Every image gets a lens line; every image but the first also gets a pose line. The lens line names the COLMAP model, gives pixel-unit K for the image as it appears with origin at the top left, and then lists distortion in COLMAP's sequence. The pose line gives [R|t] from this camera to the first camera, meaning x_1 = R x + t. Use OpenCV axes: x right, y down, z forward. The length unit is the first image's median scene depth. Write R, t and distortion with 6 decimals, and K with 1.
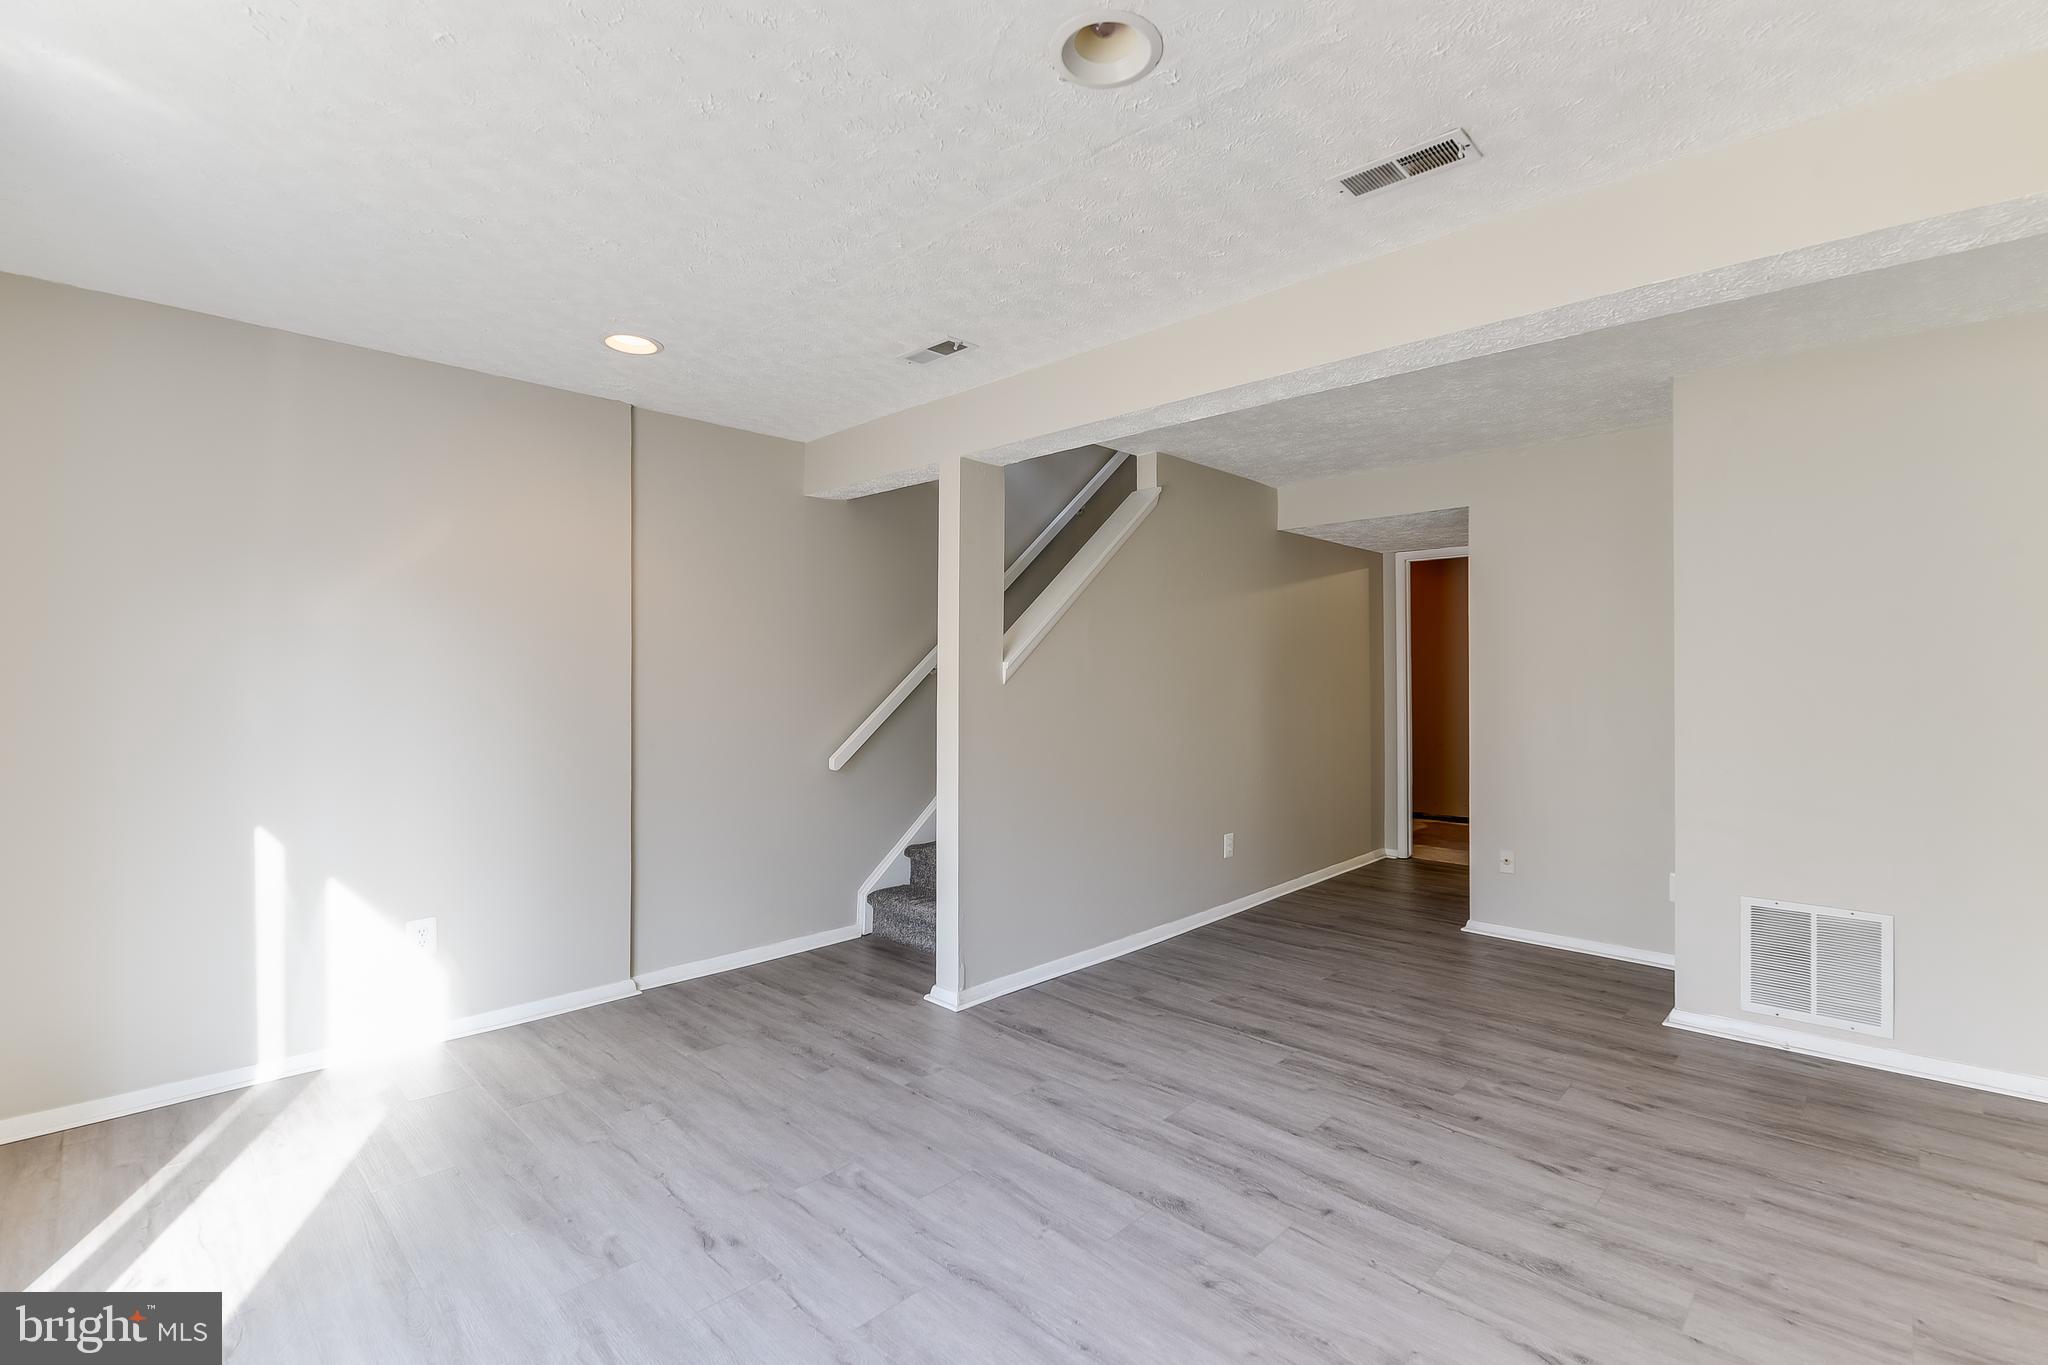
lens RADIAL K [[892.3, 0, 1023.9], [0, 892.3, 690.0], [0, 0, 1]] dist [0.001725, -0.008104]
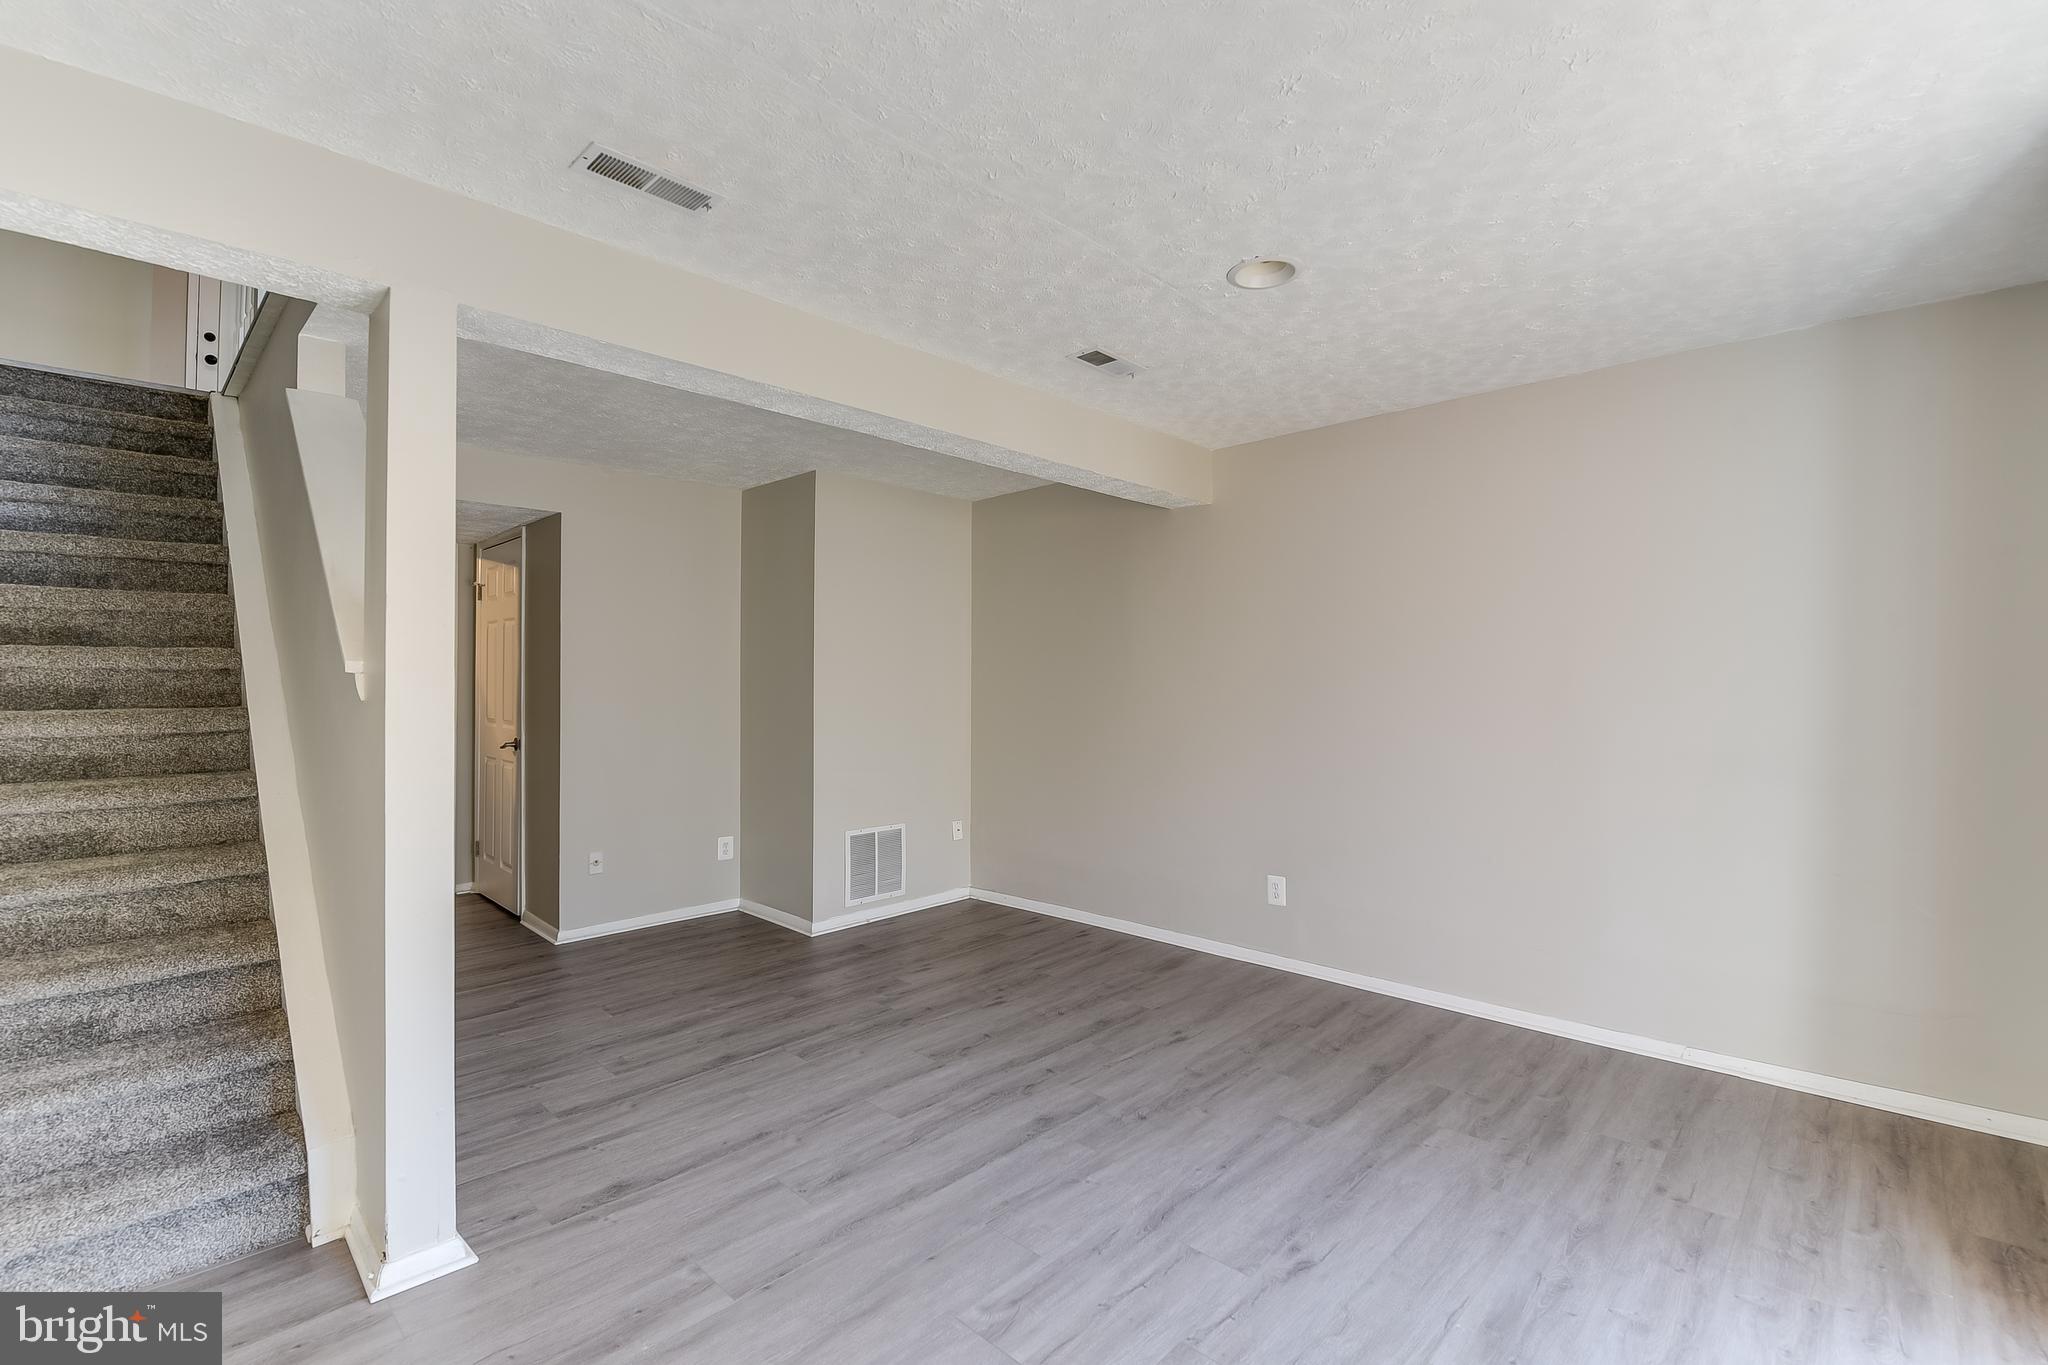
lens RADIAL K [[910.3, 0, 1024.0], [0, 910.3, 682.5], [0, 0, 1]] dist [-0.002278, -0.000474]
pose [[-0.000518, 0.002937, 0.999996, -0.780031], [0.015166, 0.999881, -0.002929, -0.009987], [-0.999885, 0.015164, -0.000562, 0.749842]]
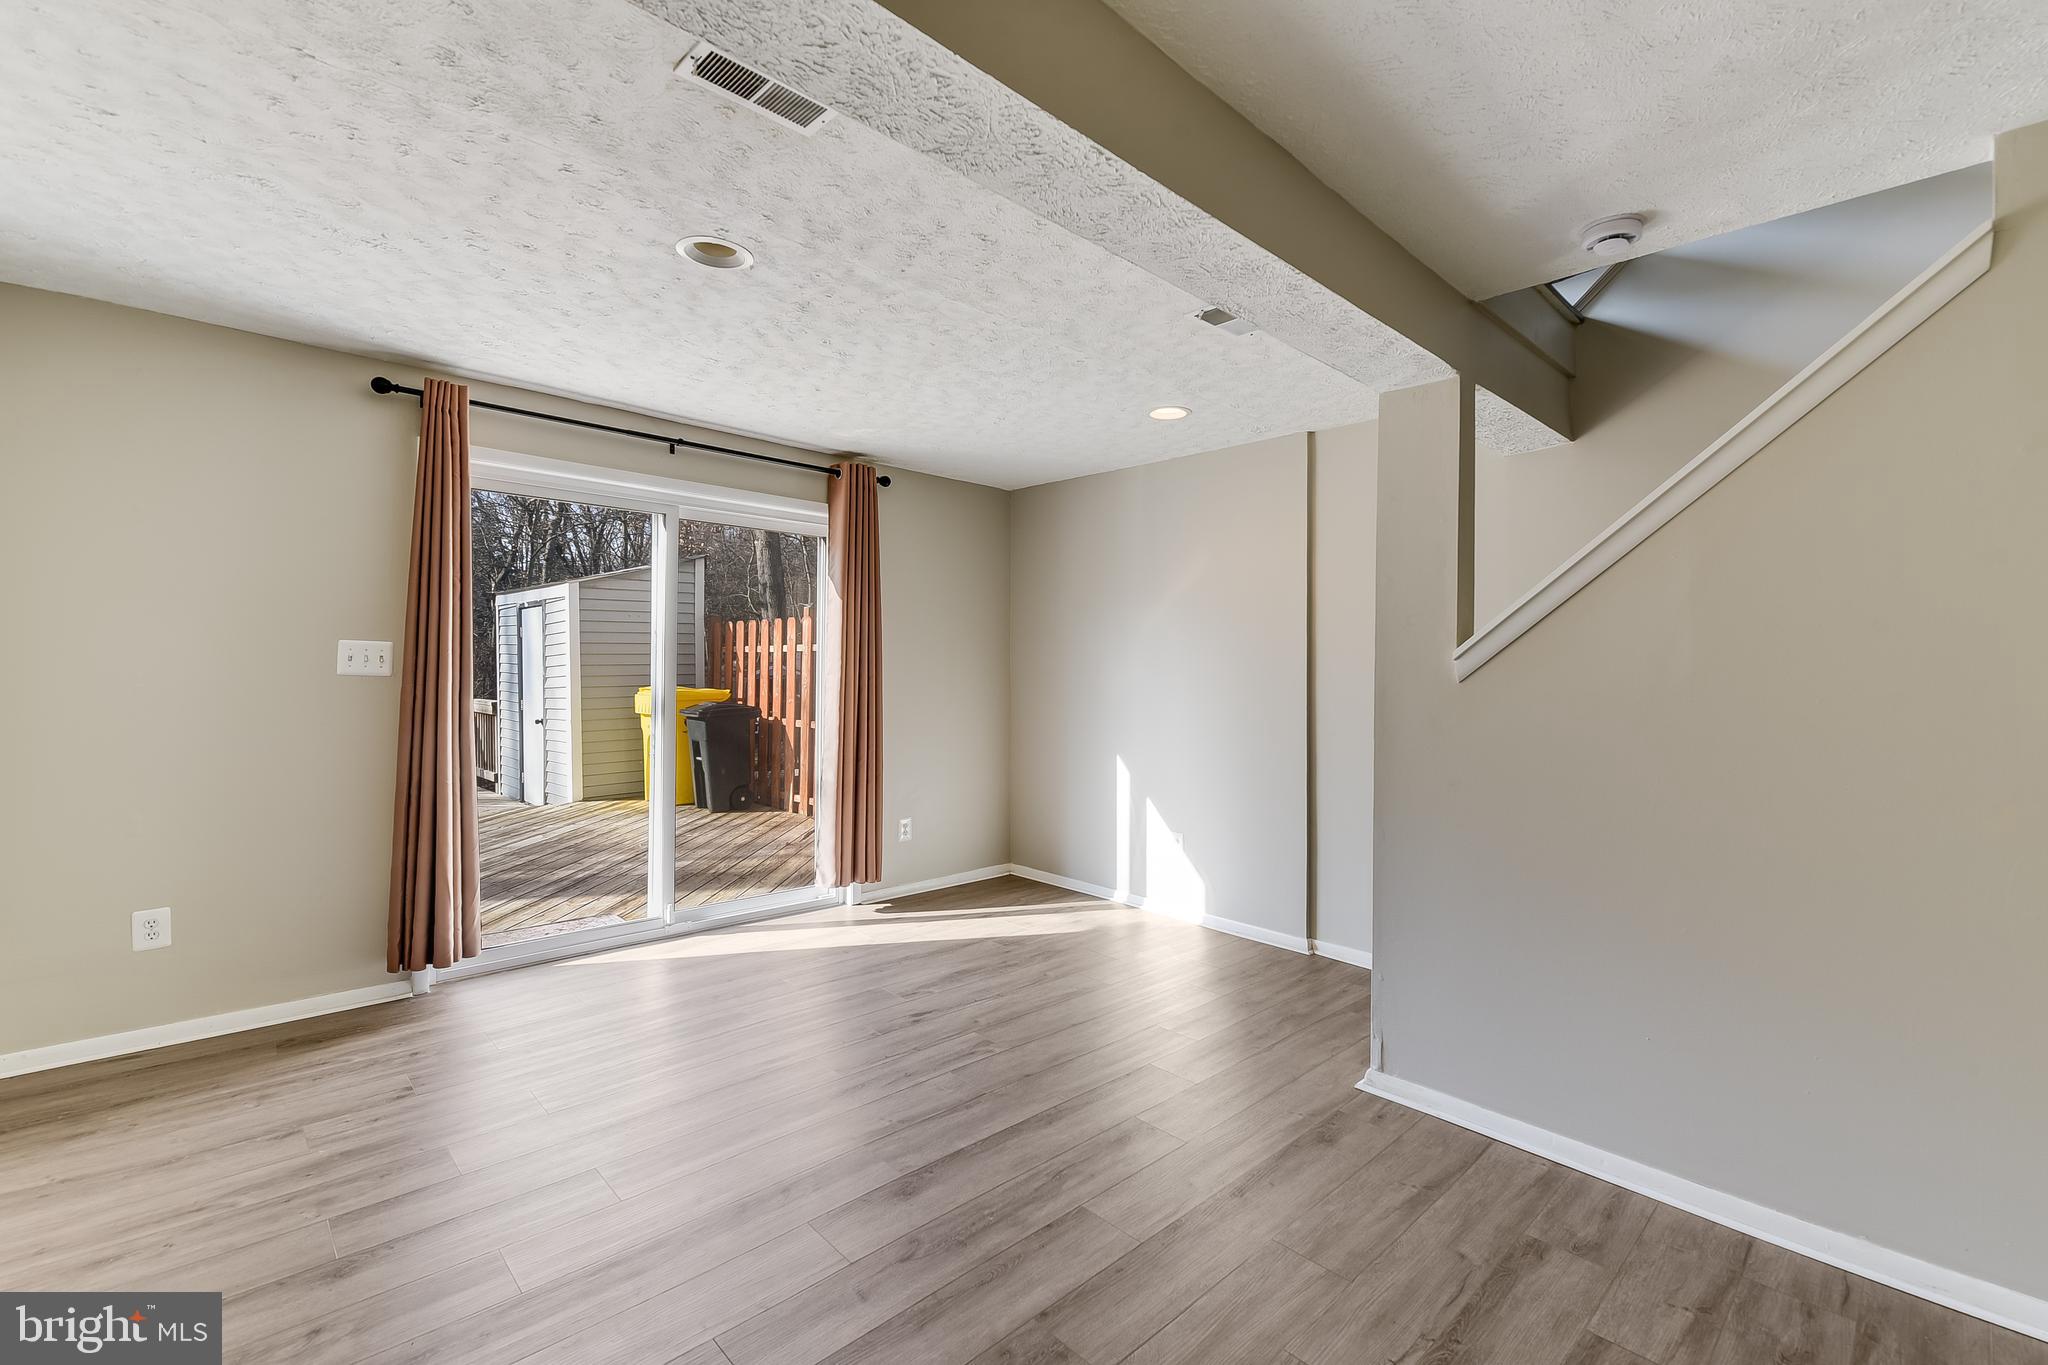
lens RADIAL K [[874.2, 0, 1033.8], [0, 874.2, 649.6], [0, 0, 1]] dist [-0.007014, -0.000302]
pose [[-0.030255, -0.024800, -0.999235, 0.853430], [-0.026140, 0.999370, -0.024012, -0.007564], [0.999200, 0.025394, -0.030884, 0.851266]]
